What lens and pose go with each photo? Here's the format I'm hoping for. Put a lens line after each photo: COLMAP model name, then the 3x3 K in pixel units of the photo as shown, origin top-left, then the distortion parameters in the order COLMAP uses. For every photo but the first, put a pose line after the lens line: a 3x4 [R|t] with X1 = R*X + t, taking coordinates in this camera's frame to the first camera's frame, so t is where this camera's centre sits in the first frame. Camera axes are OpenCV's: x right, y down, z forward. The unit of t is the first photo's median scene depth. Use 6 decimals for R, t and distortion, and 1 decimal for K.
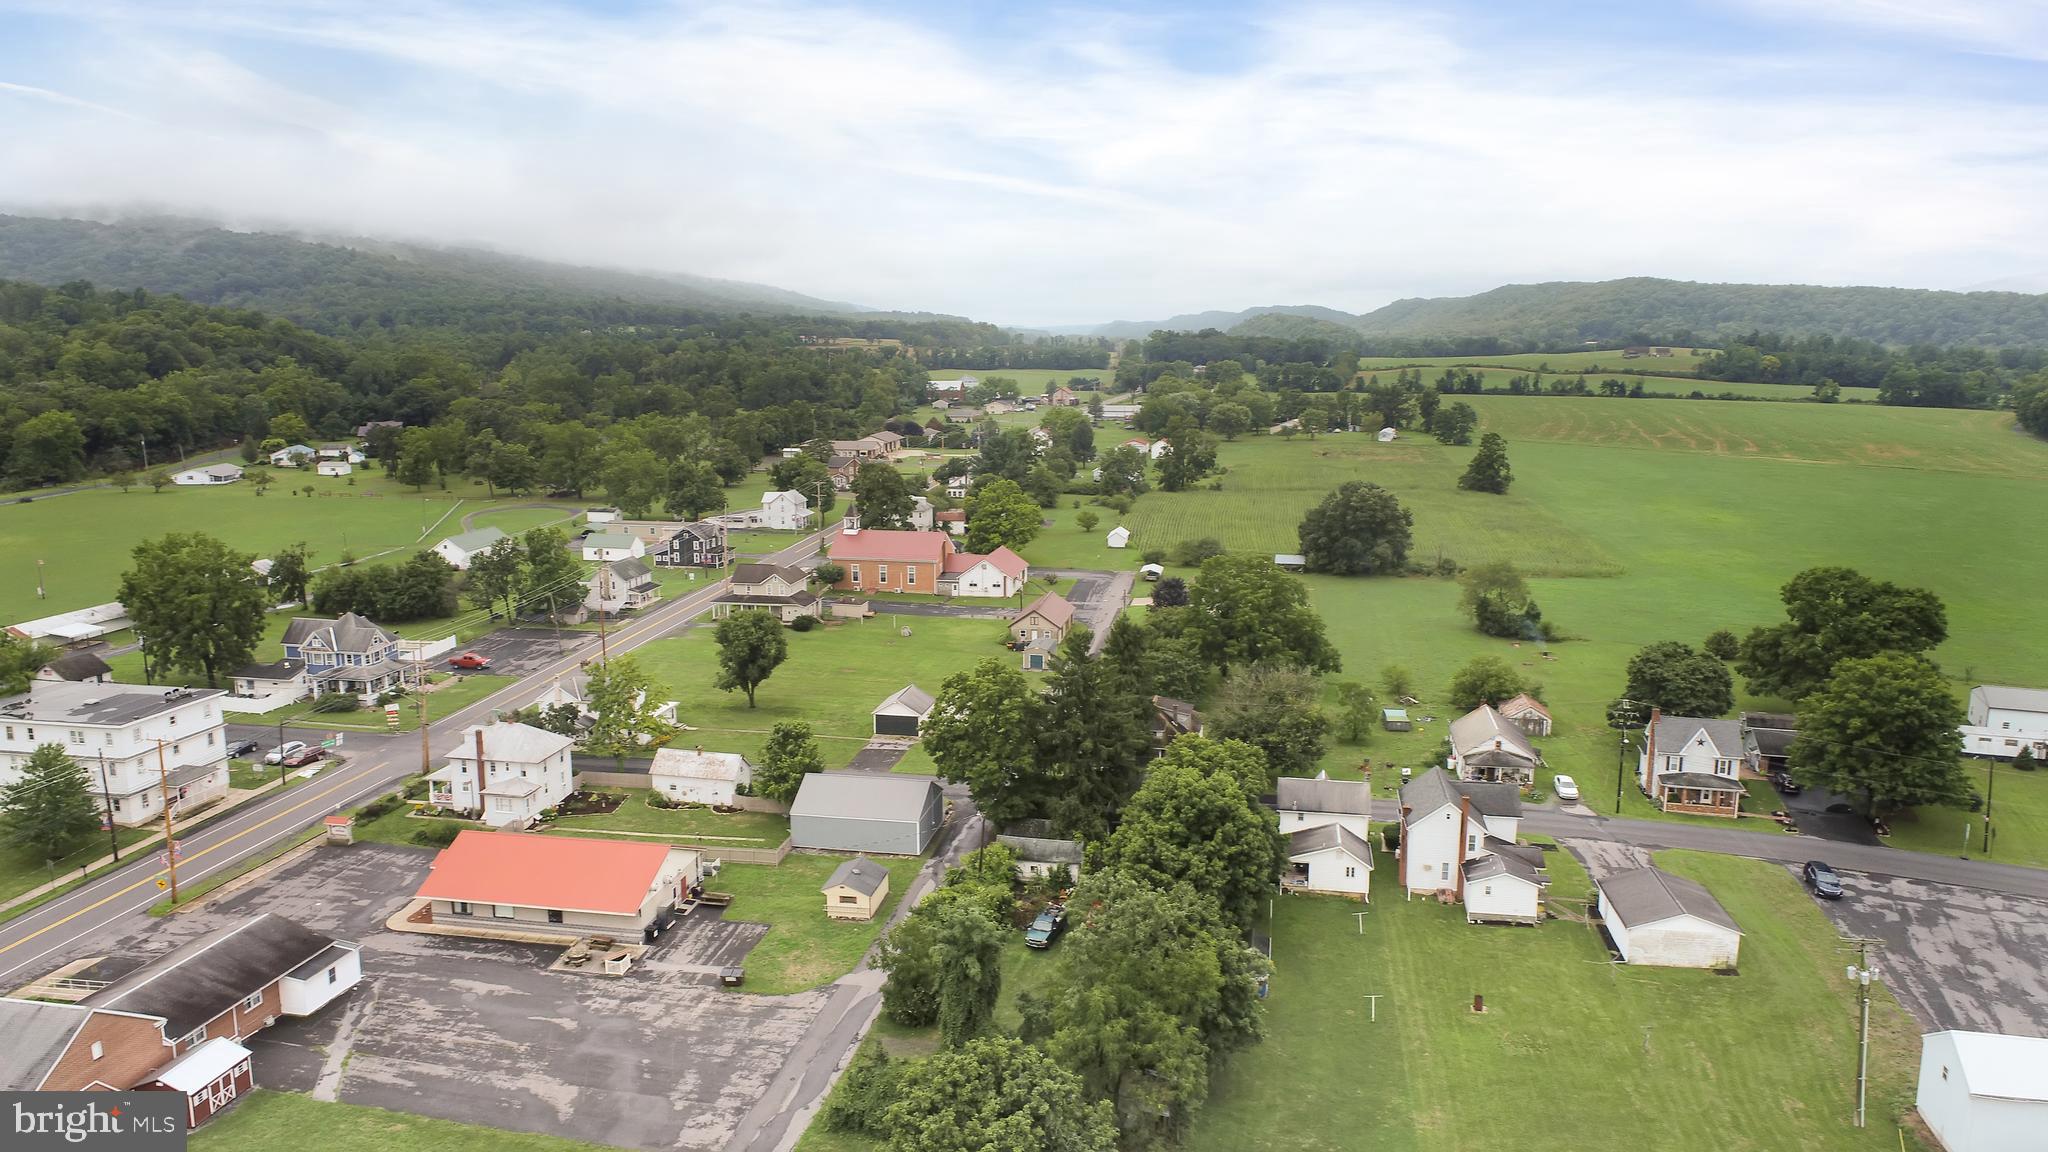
lens RADIAL K [[1379.3, 0, 1030.1], [0, 1379.3, 575.3], [0, 0, 1]] dist [-0.013787, 0.006743]
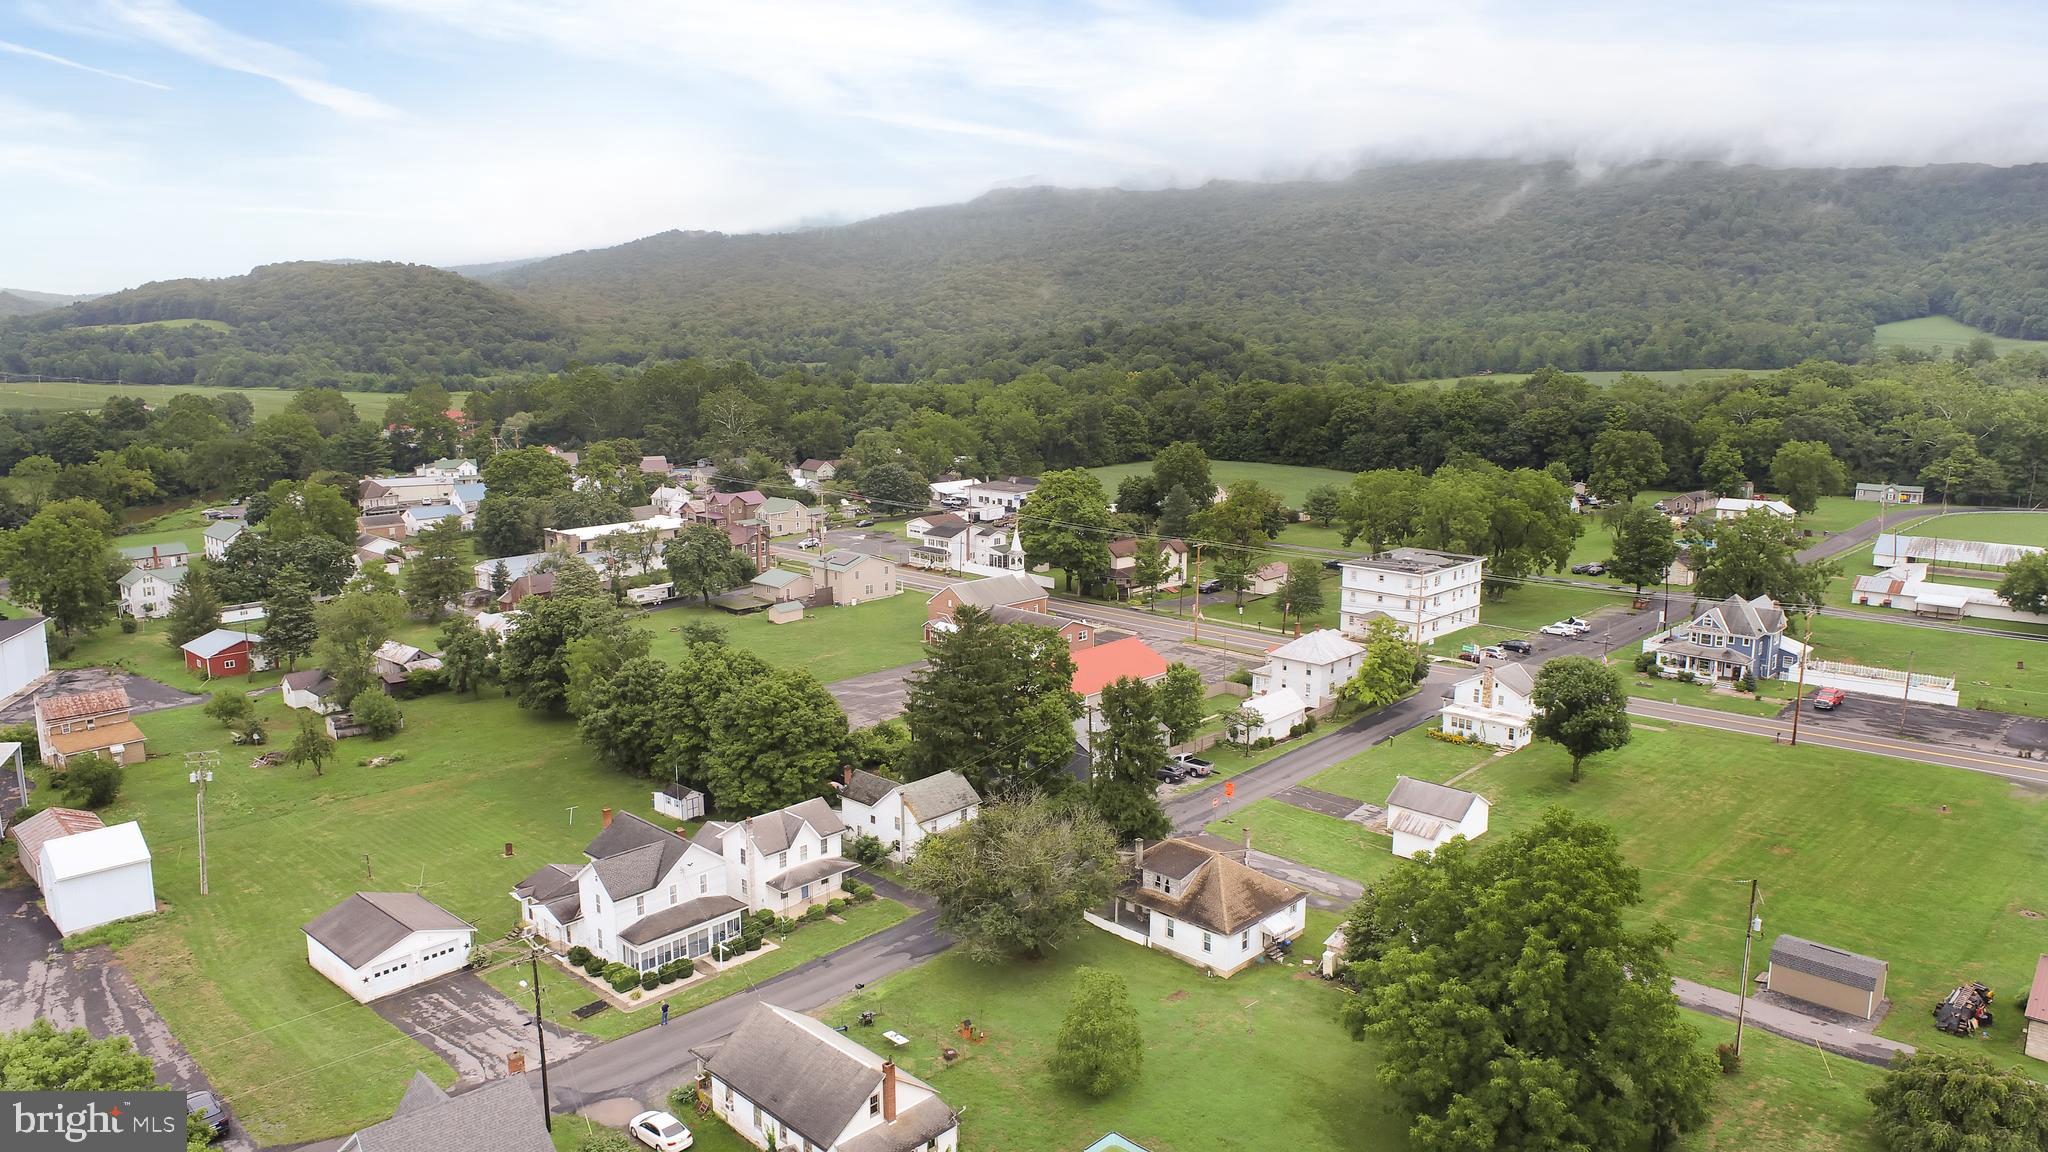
lens RADIAL K [[1379.3, 0, 1021.7], [0, 1379.3, 580.1], [0, 0, 1]] dist [-0.013787, 0.006743]
pose [[-0.547354, 0.156065, -0.822221, 0.892906], [-0.141511, 0.951053, 0.274723, -0.273462], [0.824851, 0.266724, -0.498478, 1.641560]]
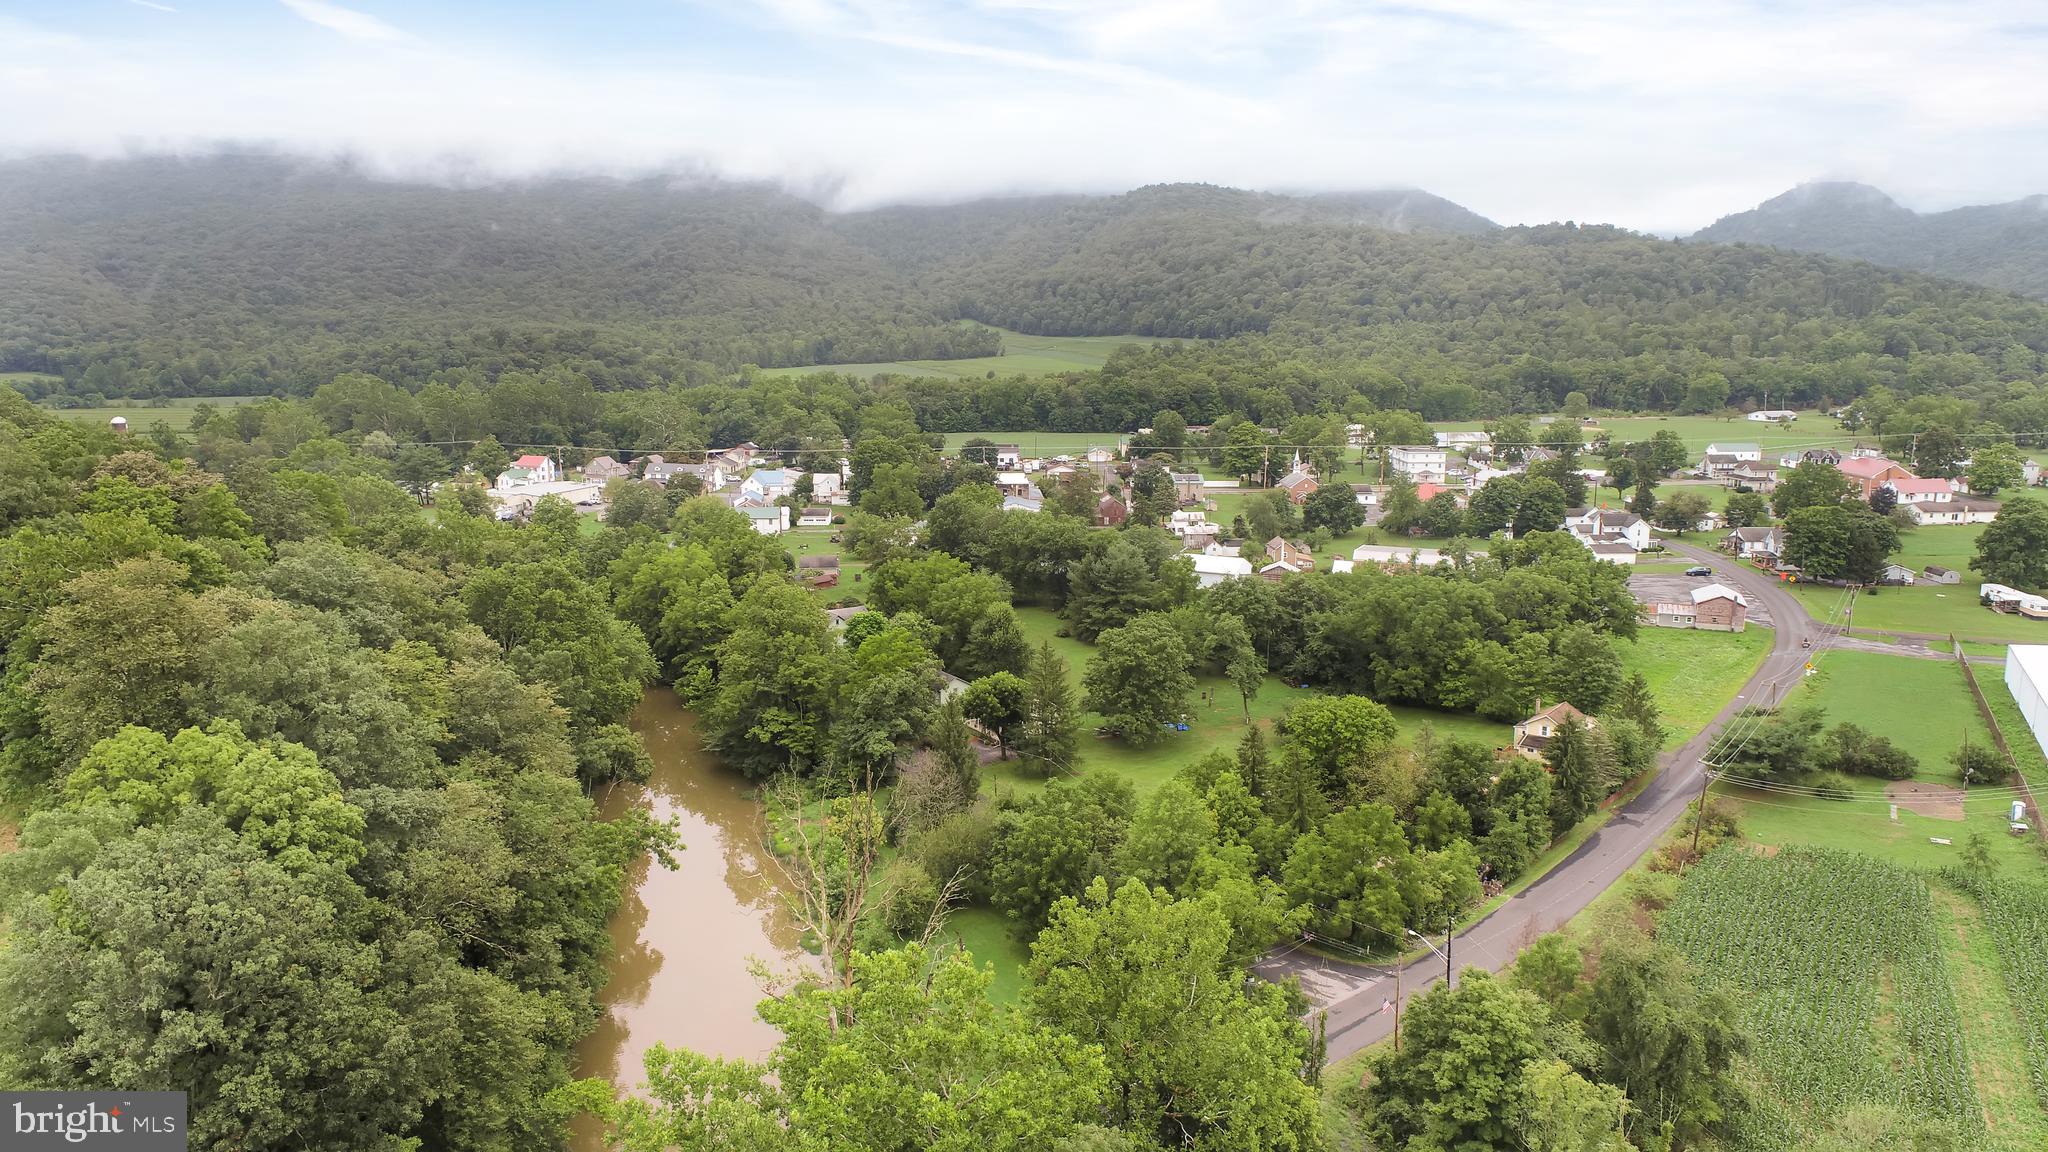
lens RADIAL K [[1379.3, 0, 1030.7], [0, 1379.3, 589.2], [0, 0, 1]] dist [-0.013787, 0.006743]
pose [[0.221561, 0.191923, -0.956073, 2.817550], [-0.166899, 0.973437, 0.156732, 0.067252], [0.960758, 0.124842, 0.247707, -0.827569]]
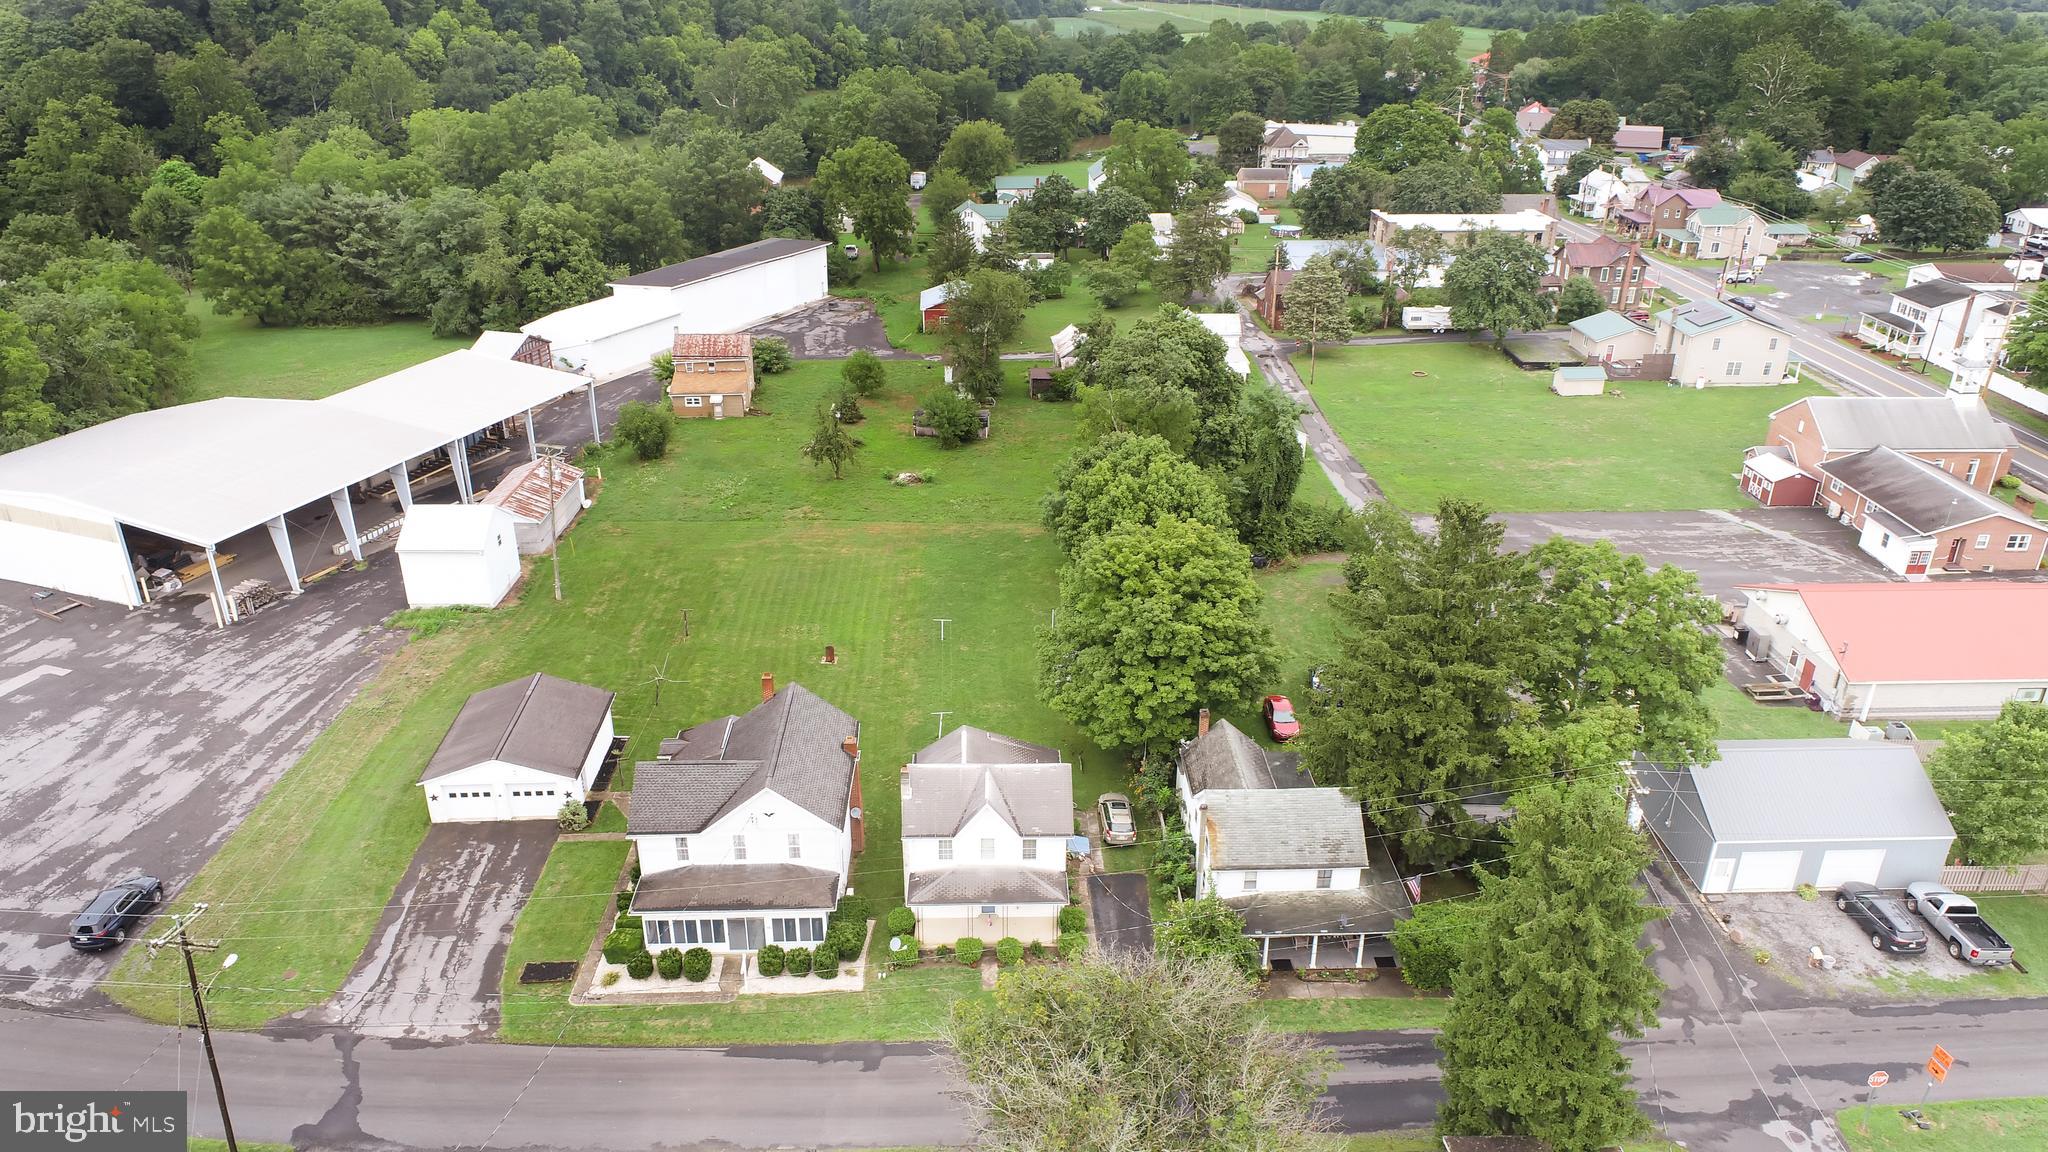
lens RADIAL K [[1379.3, 0, 1023.3], [0, 1379.3, 579.9], [0, 0, 1]] dist [-0.013787, 0.006743]
pose [[-0.977049, 0.085210, -0.195230, 0.320729], [-0.040600, 0.825214, 0.563360, -0.229380], [0.209110, 0.558356, -0.802814, 1.497927]]
